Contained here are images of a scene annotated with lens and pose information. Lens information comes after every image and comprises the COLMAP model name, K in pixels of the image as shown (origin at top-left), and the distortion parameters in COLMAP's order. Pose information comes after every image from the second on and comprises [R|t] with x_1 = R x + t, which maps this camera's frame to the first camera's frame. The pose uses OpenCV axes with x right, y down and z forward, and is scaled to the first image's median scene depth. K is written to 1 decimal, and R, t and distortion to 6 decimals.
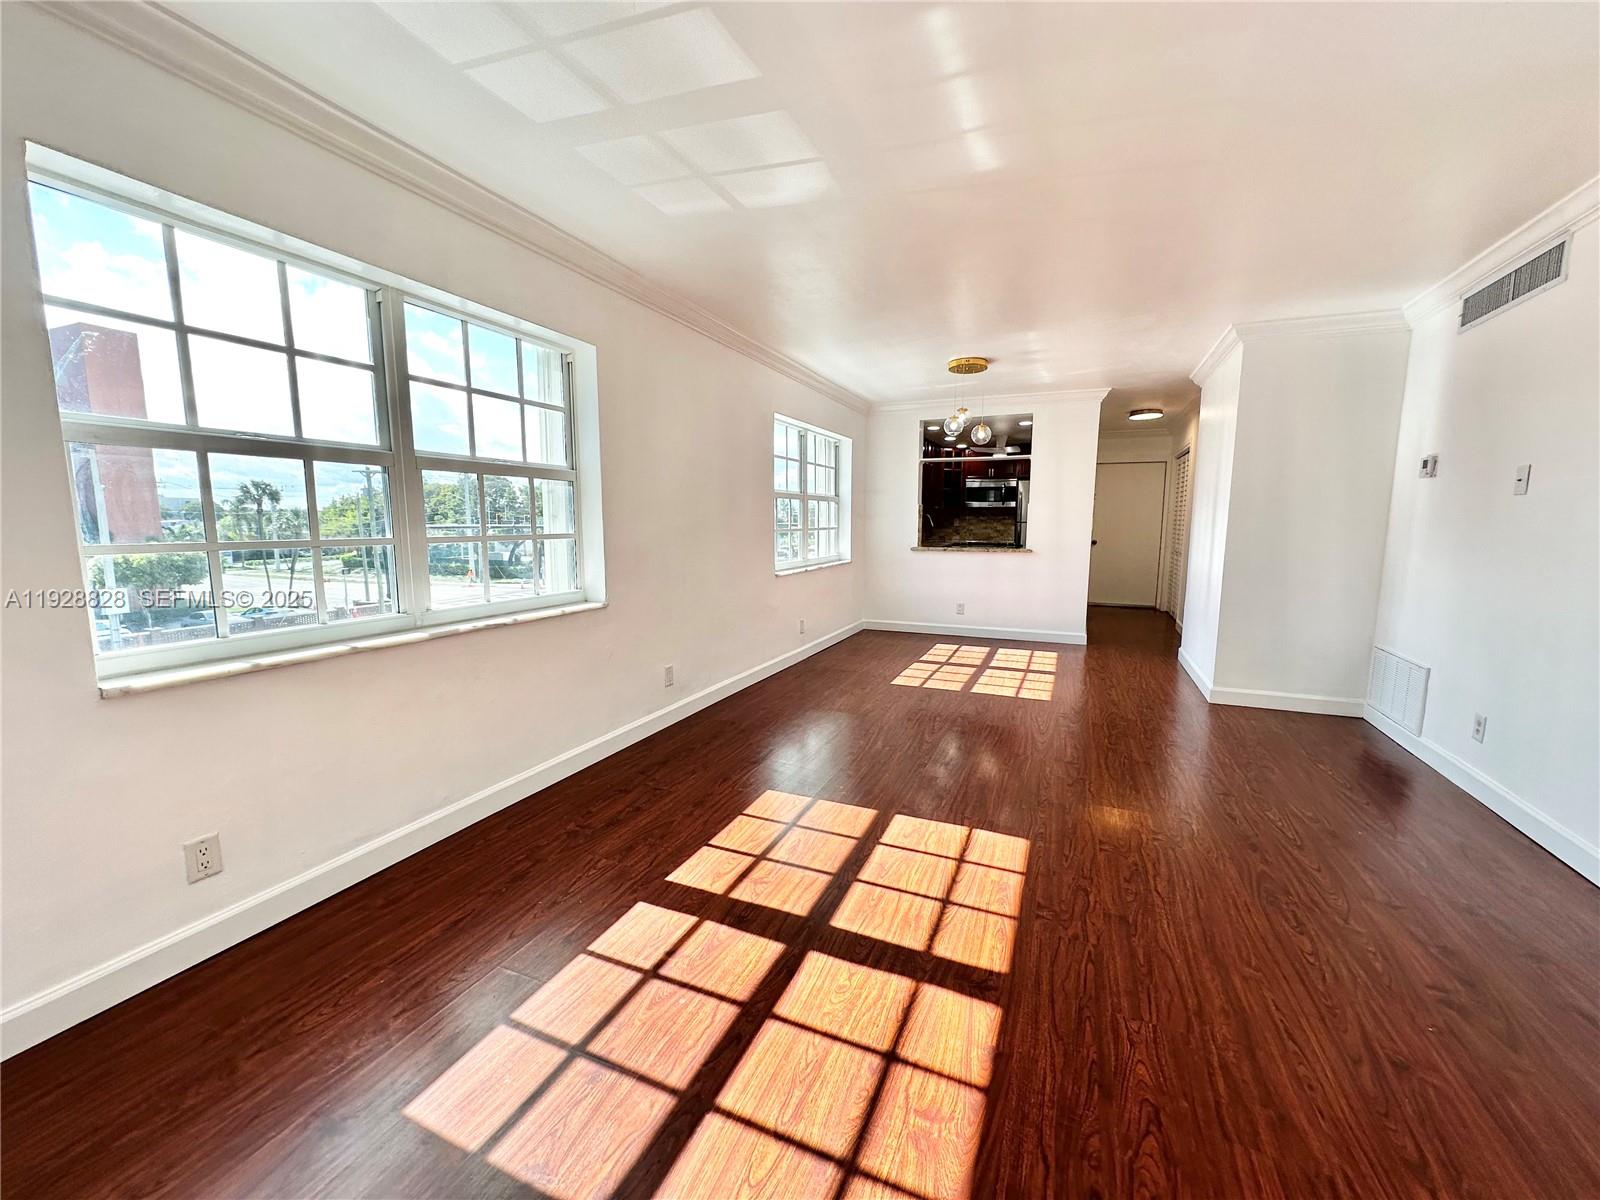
lens RADIAL K [[632.1, 0, 803.5], [0, 632.1, 606.4], [0, 0, 1]] dist [-0.004172, 0.001263]
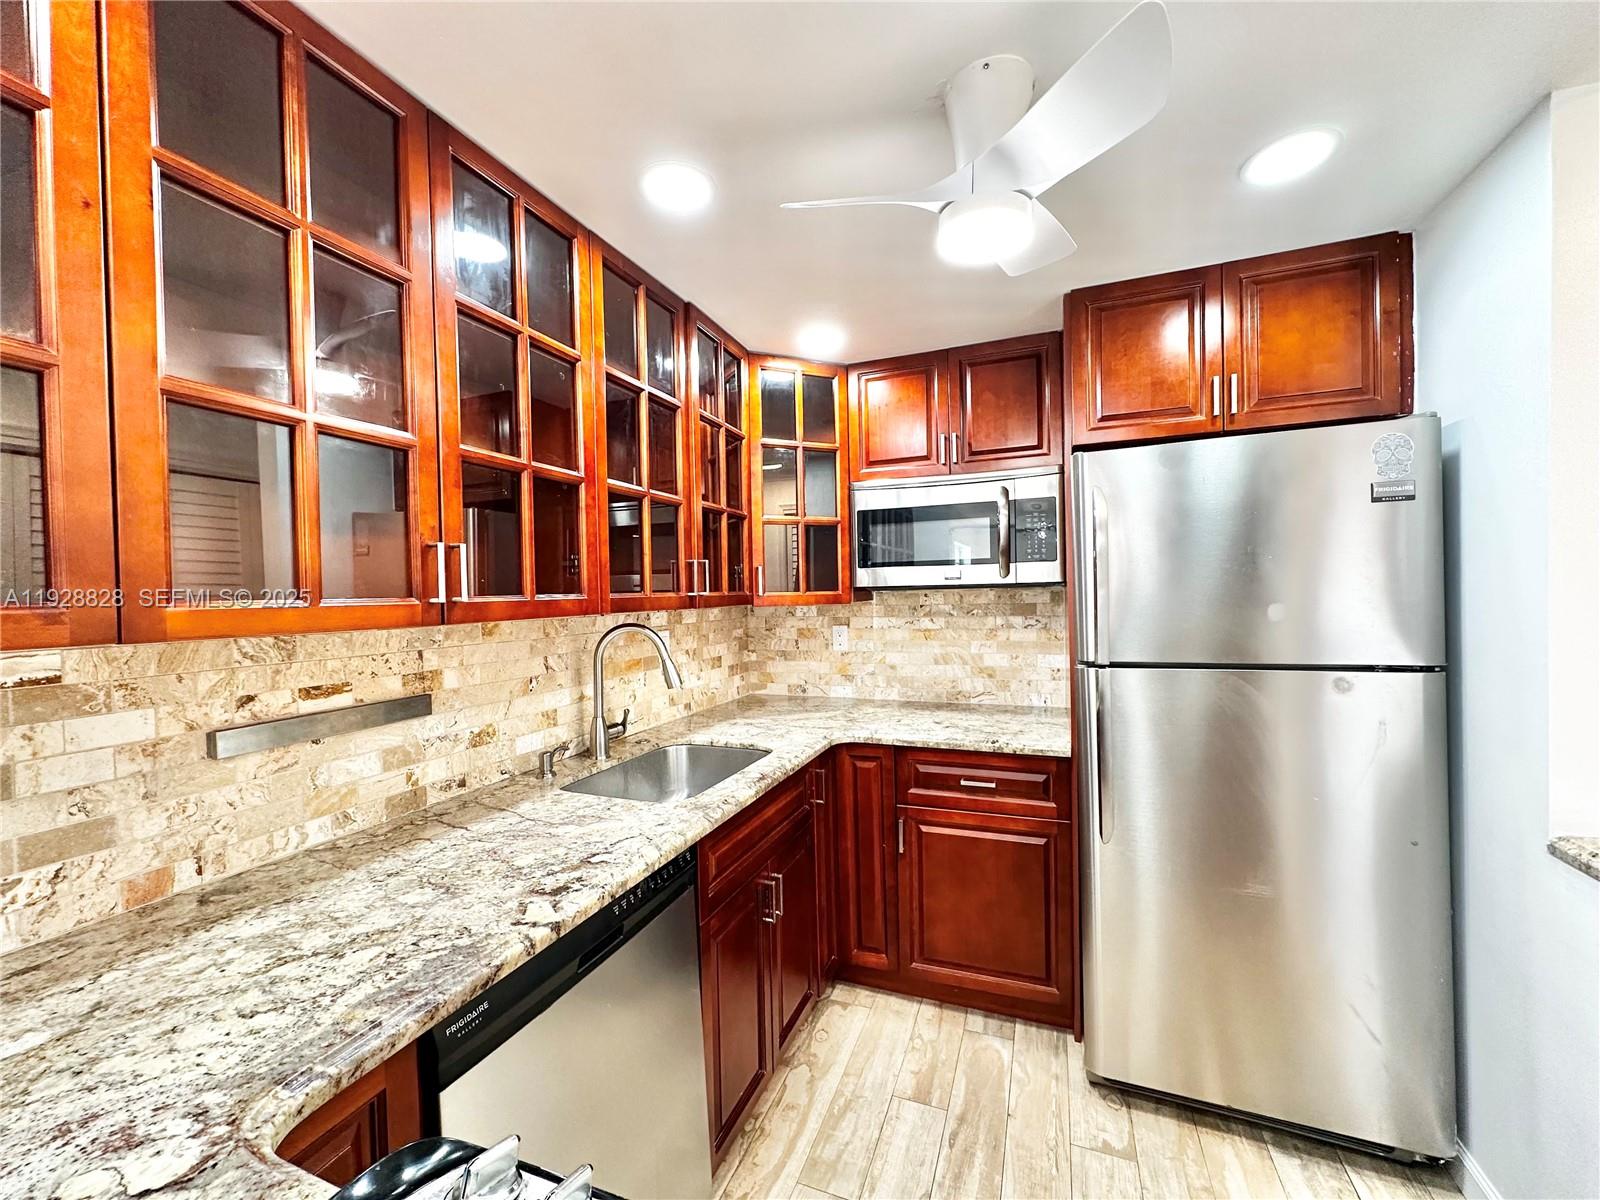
lens RADIAL K [[632.1, 0, 801.3], [0, 632.1, 601.8], [0, 0, 1]] dist [-0.004172, 0.001263]
pose [[0.999063, -0.033815, 0.027001, 0.726179], [0.037041, 0.990875, -0.129597, -0.383421], [-0.022372, 0.130476, 0.991199, 2.395723]]
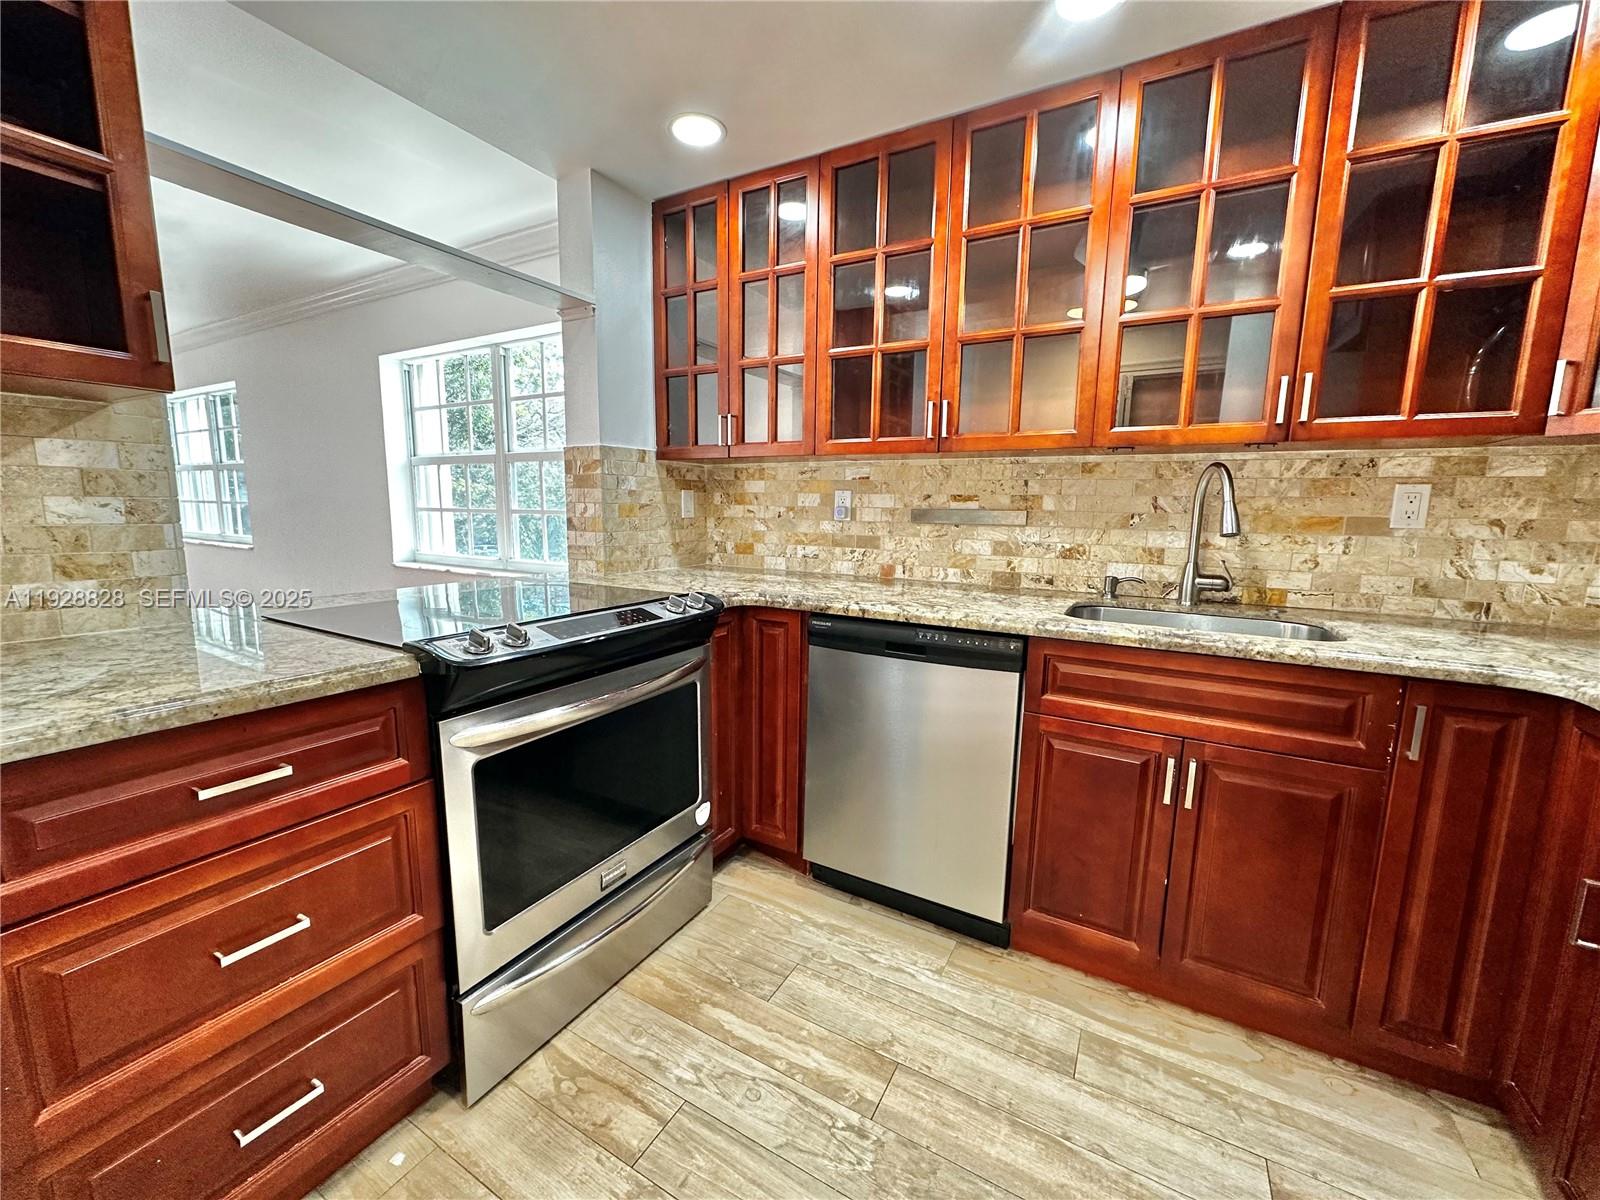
lens RADIAL K [[632.1, 0, 803.5], [0, 632.1, 597.4], [0, 0, 1]] dist [-0.004172, 0.001263]
pose [[-0.100426, 0.131612, -0.986201, 1.185852], [-0.159267, 0.976304, 0.146509, -0.355651], [0.982114, 0.171783, -0.077085, 2.723581]]
